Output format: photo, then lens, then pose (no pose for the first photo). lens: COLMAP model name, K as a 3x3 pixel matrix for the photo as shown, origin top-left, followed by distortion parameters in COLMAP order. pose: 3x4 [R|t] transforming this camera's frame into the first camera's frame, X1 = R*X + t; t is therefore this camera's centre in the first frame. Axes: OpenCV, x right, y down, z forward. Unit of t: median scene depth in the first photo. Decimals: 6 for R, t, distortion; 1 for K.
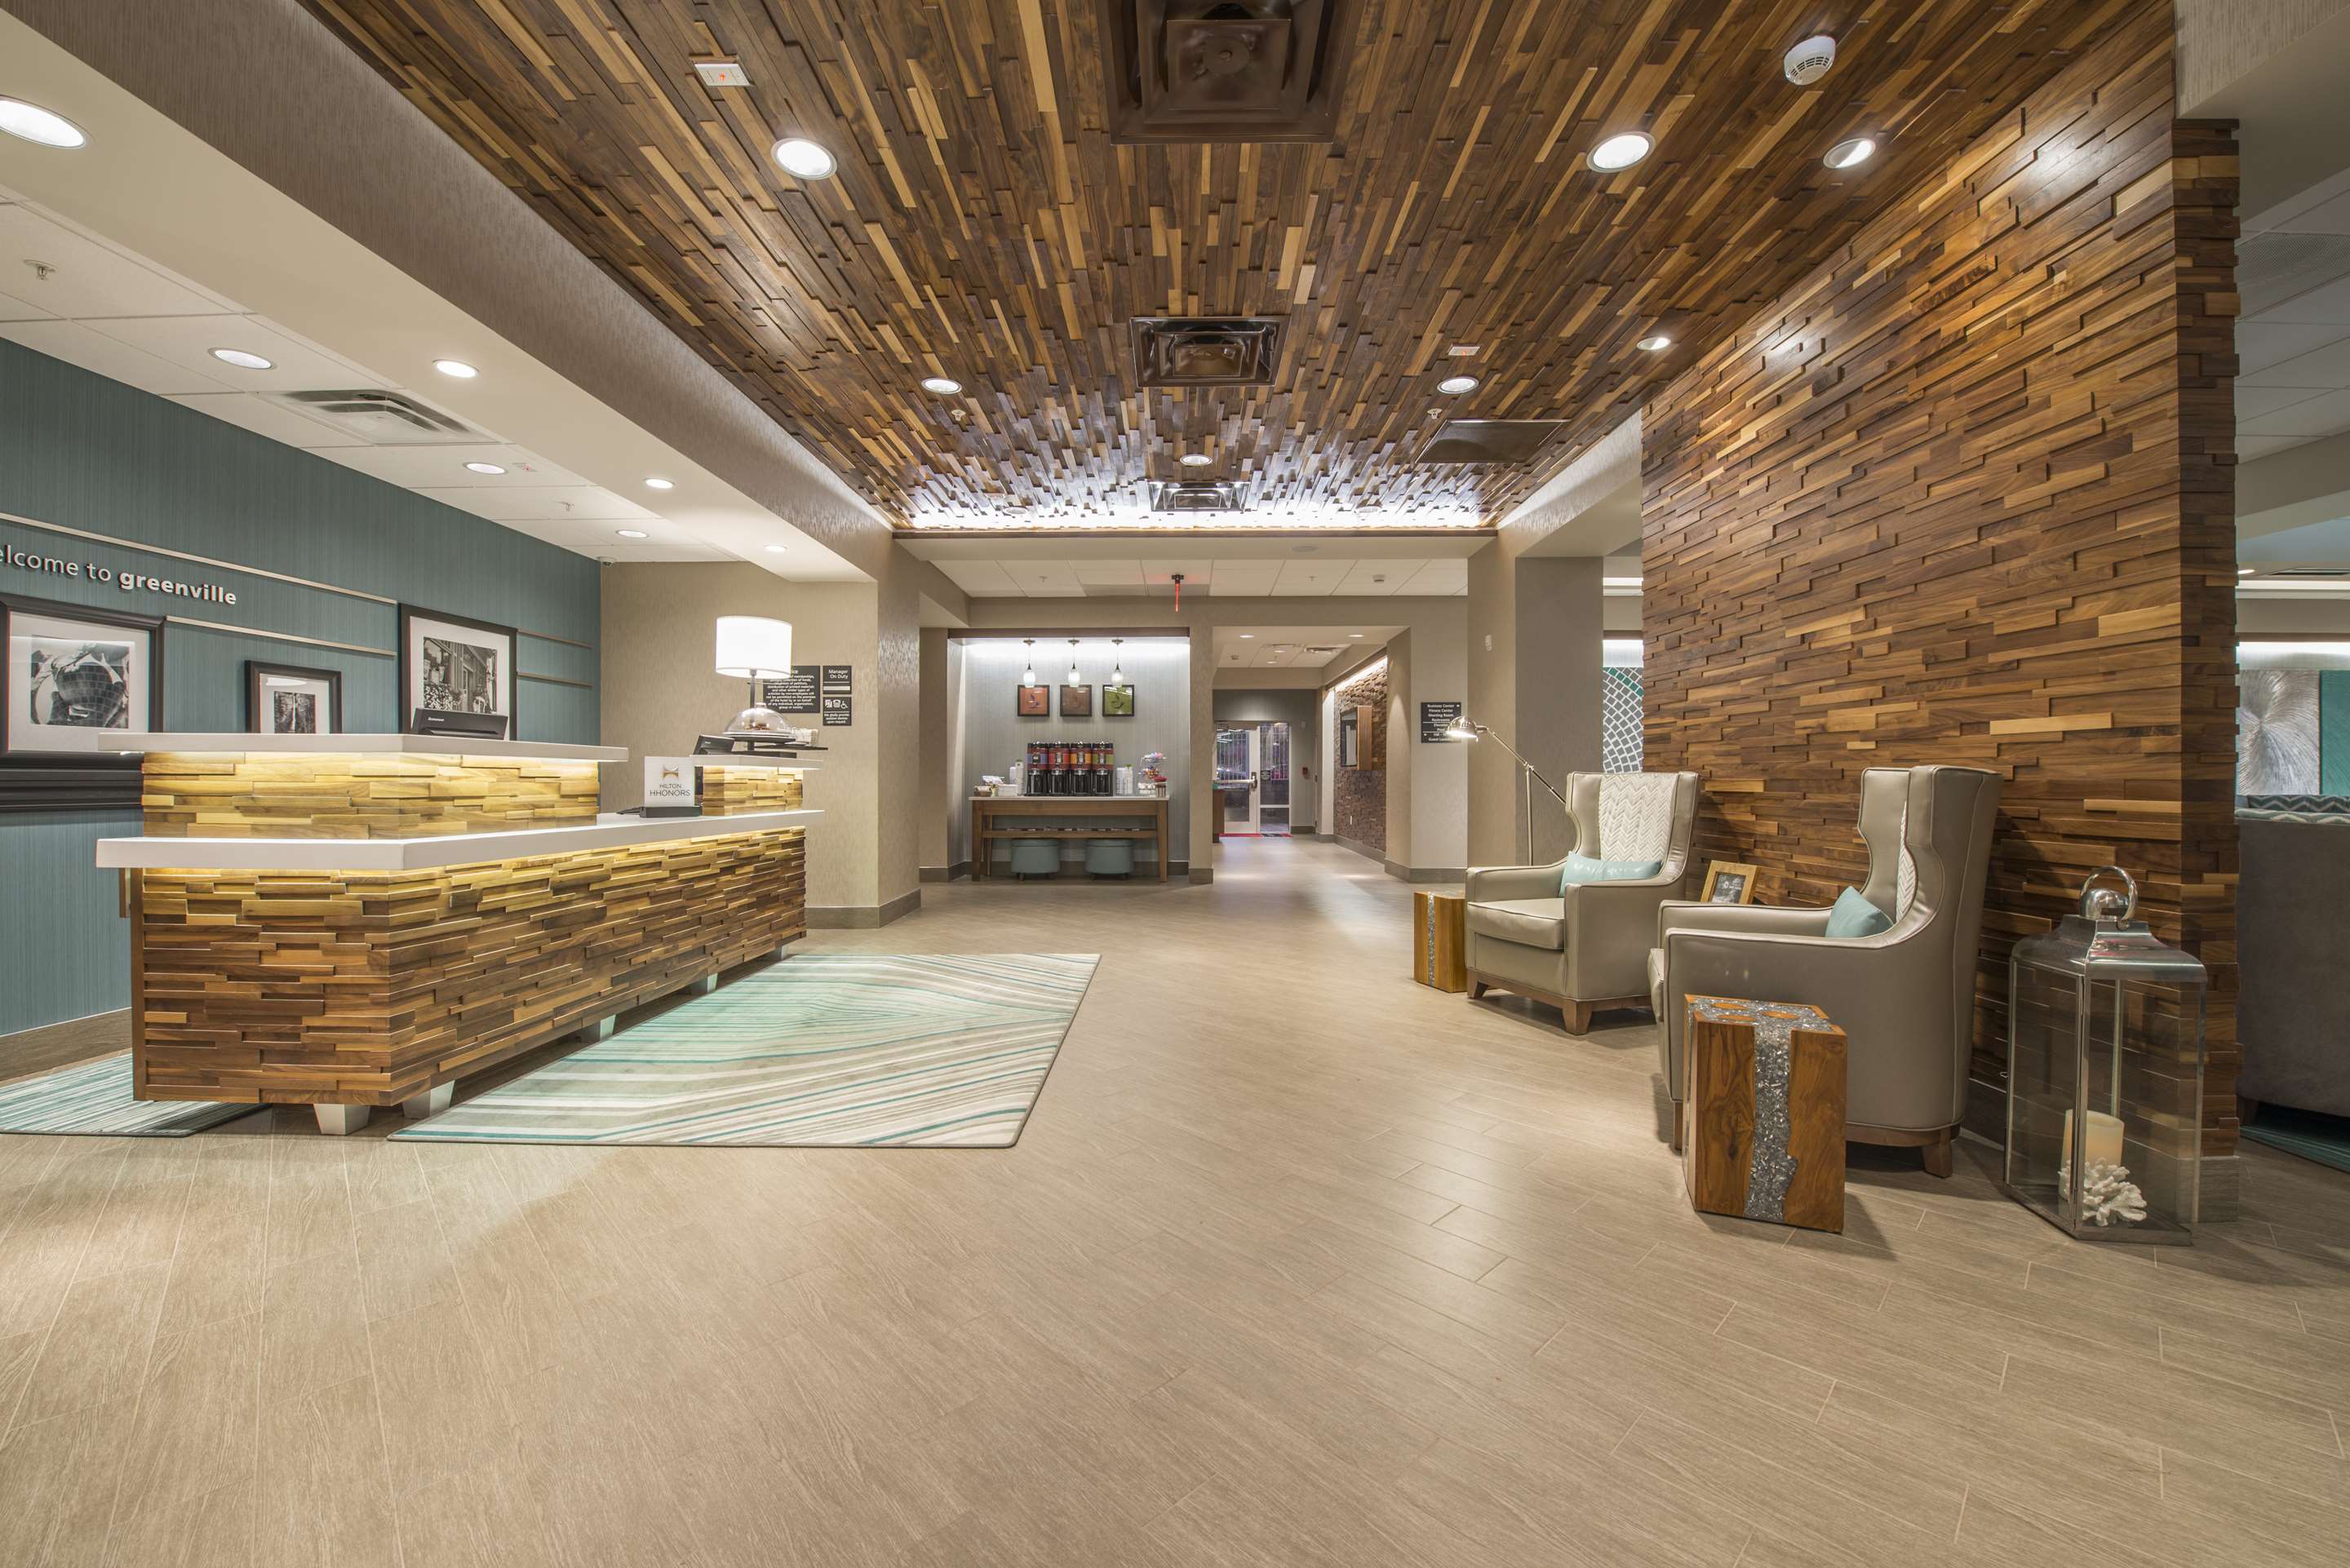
lens RADIAL K [[923.2, 0, 1189.5], [0, 923.2, 783.4], [0, 0, 1]] dist [0.005034, -0.002148]
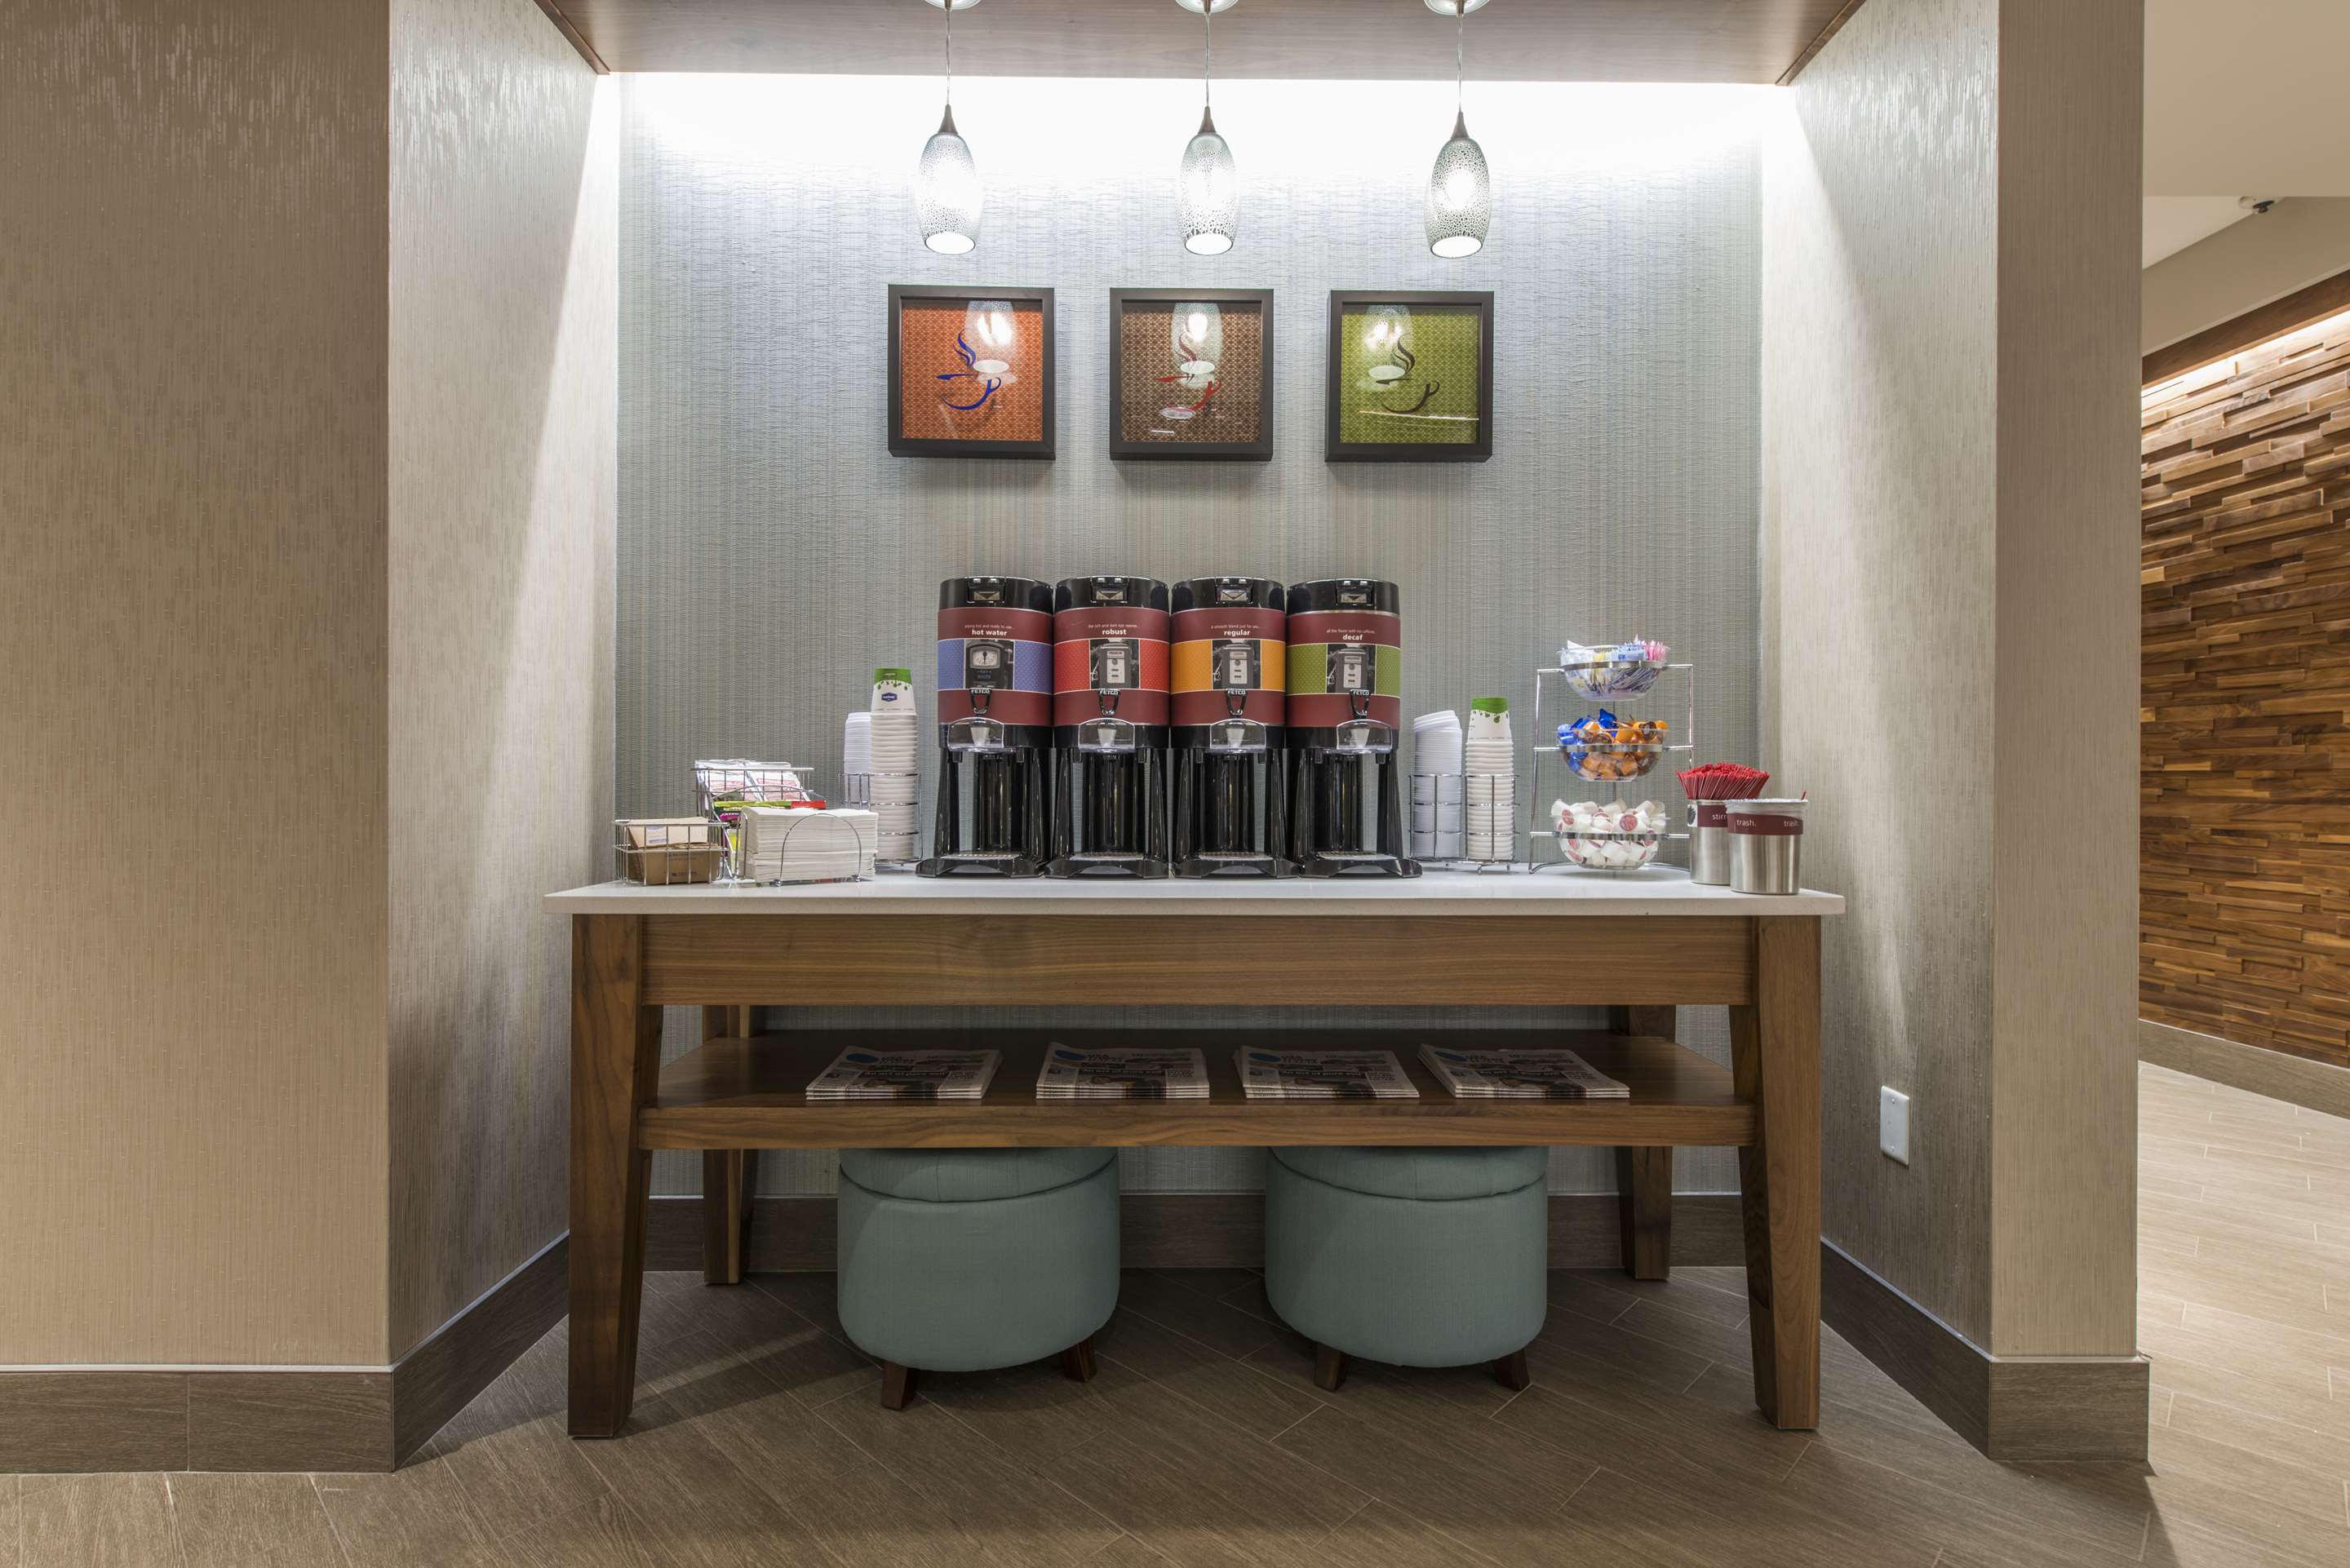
lens RADIAL K [[1228.2, 0, 1173.0], [0, 1228.2, 780.9], [0, 0, 1]] dist [0.000277, 0.000037]
pose [[0.999998, 0.002070, 0.000291, -0.129016], [-0.002070, 0.999994, 0.002753, -0.004759], [-0.000286, -0.002754, 0.999996, 0.755566]]
